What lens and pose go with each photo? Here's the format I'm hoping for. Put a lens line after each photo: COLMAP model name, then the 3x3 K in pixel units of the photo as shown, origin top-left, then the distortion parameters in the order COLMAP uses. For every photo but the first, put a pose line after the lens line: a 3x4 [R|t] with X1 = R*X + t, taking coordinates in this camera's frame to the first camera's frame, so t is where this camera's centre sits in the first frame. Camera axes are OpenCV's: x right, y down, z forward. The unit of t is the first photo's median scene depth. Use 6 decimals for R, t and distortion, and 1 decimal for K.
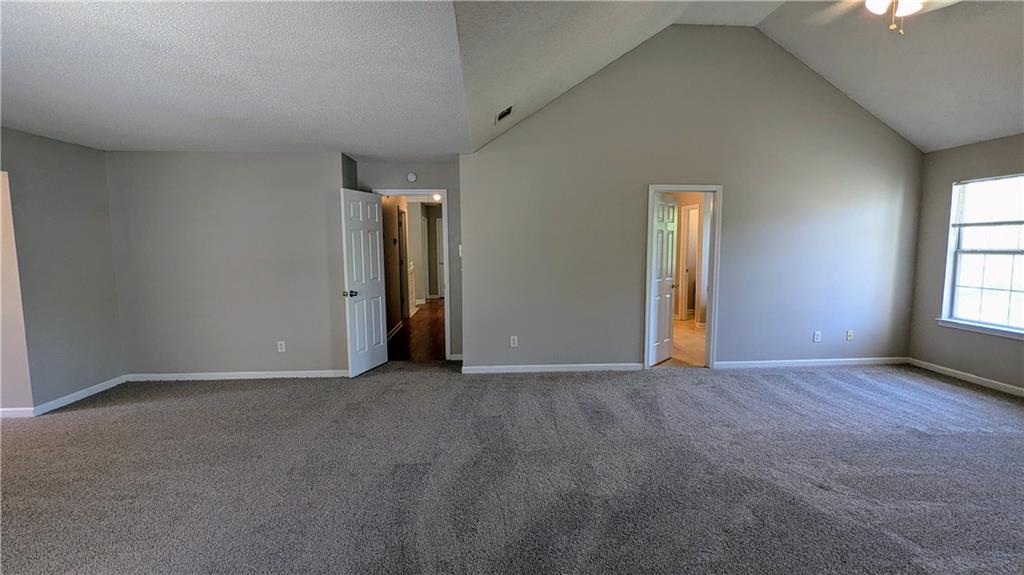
lens RADIAL K [[482.7, 0, 515.7], [0, 482.7, 290.7], [0, 0, 1]] dist [0.000810, -0.000677]
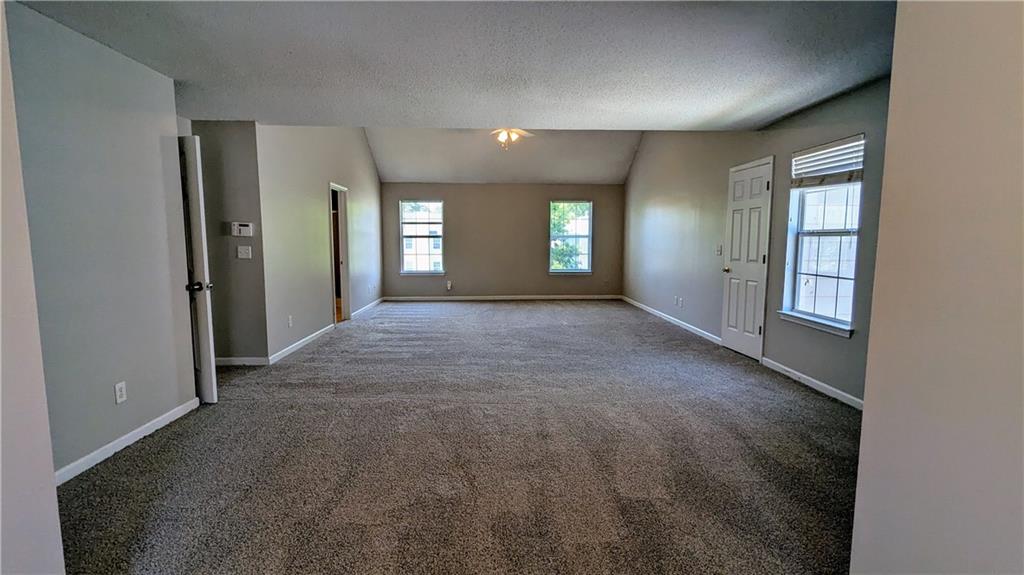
lens RADIAL K [[482.7, 0, 515.7], [0, 482.7, 290.7], [0, 0, 1]] dist [0.000810, -0.000677]
pose [[0.012587, -0.100150, 0.994893, -1.035026], [0.093592, 0.990722, 0.098546, -0.013946], [-0.995531, 0.091873, 0.021844, 0.524639]]
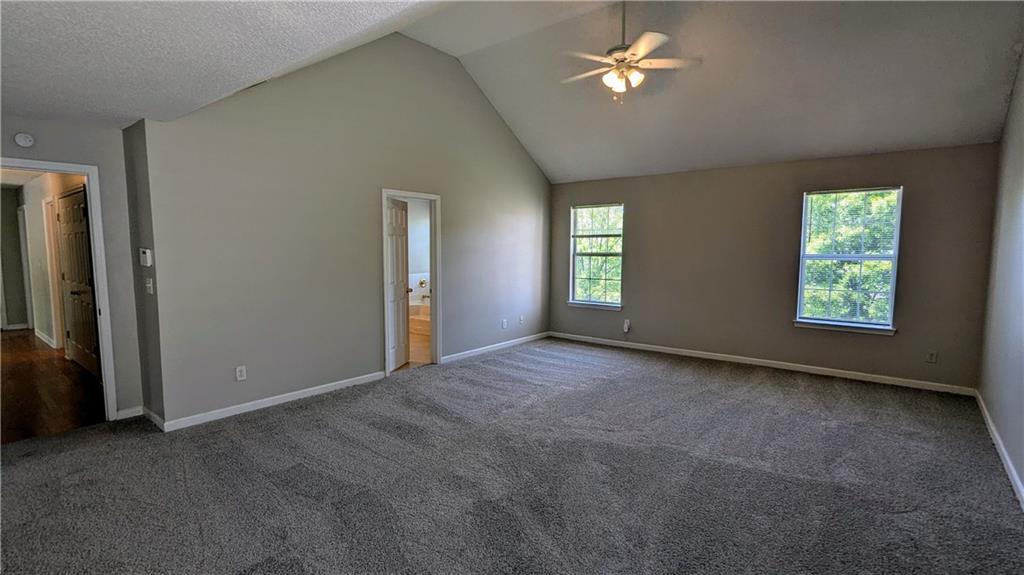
lens RADIAL K [[482.7, 0, 515.7], [0, 482.7, 290.7], [0, 0, 1]] dist [0.000810, -0.000677]
pose [[0.679227, -0.061663, 0.731333, -0.276060], [0.067169, 0.997505, 0.021722, -0.015599], [-0.730848, 0.034369, 0.681674, 0.143387]]
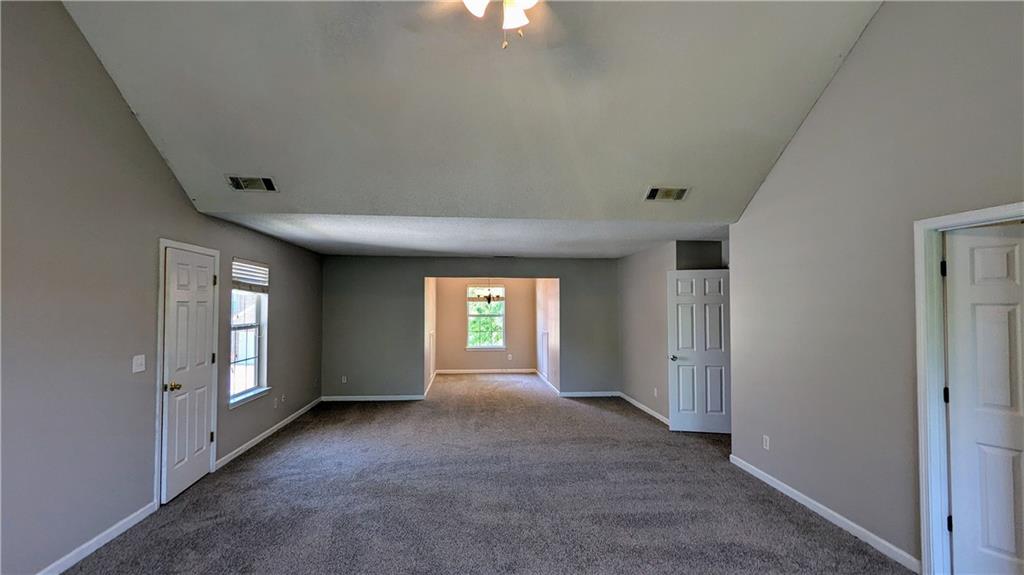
lens RADIAL K [[482.7, 0, 515.7], [0, 482.7, 290.7], [0, 0, 1]] dist [0.000810, -0.000677]
pose [[0.042459, -0.023254, -0.998828, 0.816063], [-0.097576, 0.994853, -0.027309, -0.086626], [0.994322, 0.098622, 0.039971, 0.550654]]
